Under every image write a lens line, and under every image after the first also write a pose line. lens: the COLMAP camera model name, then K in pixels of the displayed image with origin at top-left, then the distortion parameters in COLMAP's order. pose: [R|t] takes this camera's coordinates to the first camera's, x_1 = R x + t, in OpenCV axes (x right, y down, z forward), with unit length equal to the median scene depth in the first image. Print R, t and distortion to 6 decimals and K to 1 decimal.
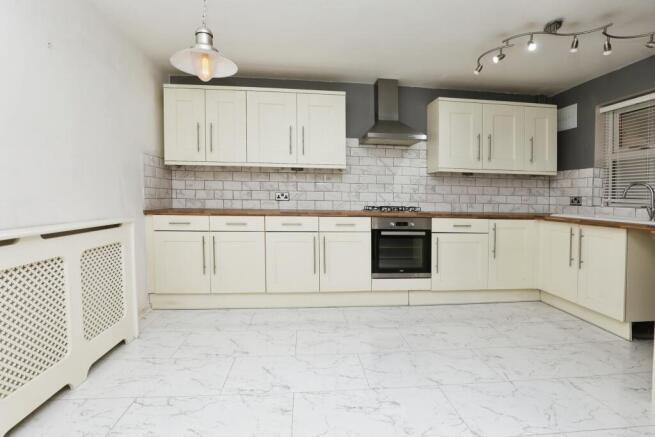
lens RADIAL K [[304.3, 0, 326.6], [0, 304.3, 197.2], [0, 0, 1]] dist [-0.025885, 0.000504]
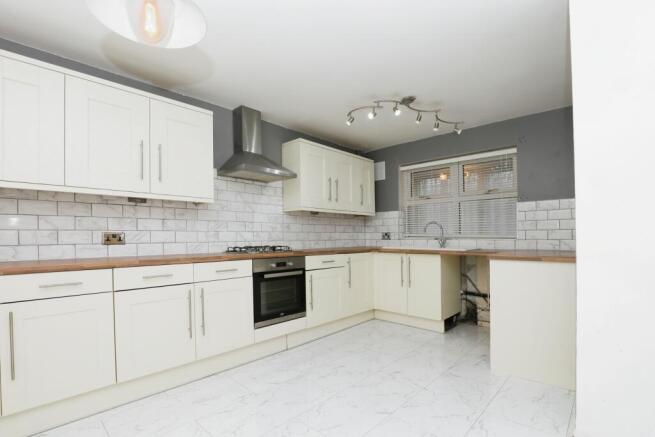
lens RADIAL K [[309.1, 0, 326.5], [0, 309.1, 224.1], [0, 0, 1]] dist [-0.029633, 0.000054]
pose [[0.754025, 0.003460, 0.656837, -0.259400], [0.021237, 0.999335, -0.029643, -0.004833], [-0.656502, 0.036301, 0.753450, 0.169436]]
